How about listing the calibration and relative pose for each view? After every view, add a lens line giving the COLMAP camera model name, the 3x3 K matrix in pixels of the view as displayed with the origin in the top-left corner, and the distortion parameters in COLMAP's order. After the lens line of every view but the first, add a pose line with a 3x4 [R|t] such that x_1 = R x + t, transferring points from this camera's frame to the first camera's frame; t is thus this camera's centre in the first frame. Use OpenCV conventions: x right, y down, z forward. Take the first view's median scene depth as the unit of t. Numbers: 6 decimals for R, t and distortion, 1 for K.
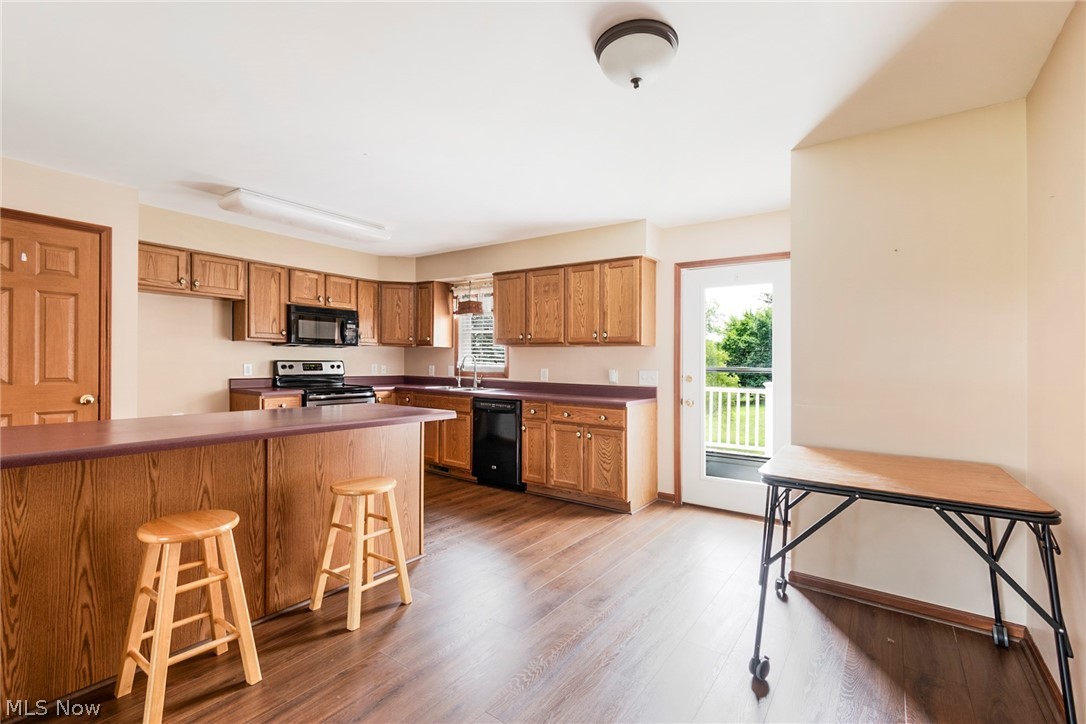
lens RADIAL K [[489.4, 0, 543.0], [0, 489.4, 362.0], [0, 0, 1]] dist [0.000461, -0.000135]
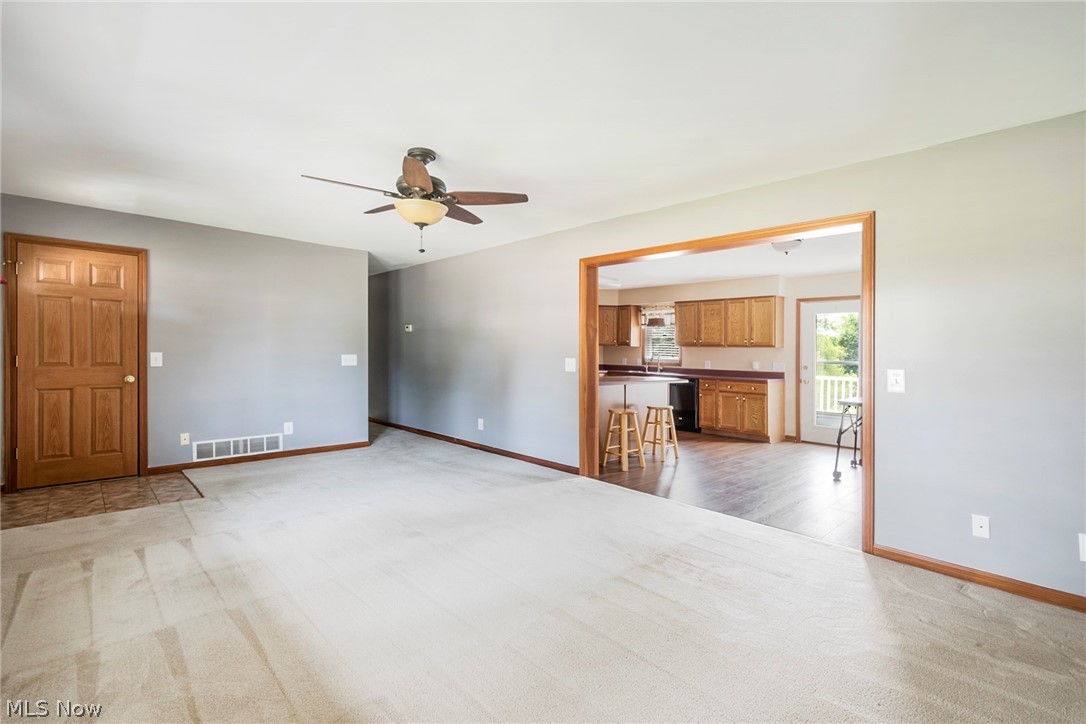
lens RADIAL K [[484.5, 0, 544.1], [0, 484.5, 347.9], [0, 0, 1]] dist [-0.001107, -0.000130]
pose [[0.980362, 0.006249, -0.197105, -0.236924], [-0.009414, 0.999841, -0.015121, 0.000559], [0.196979, 0.016680, 0.980266, -0.752111]]
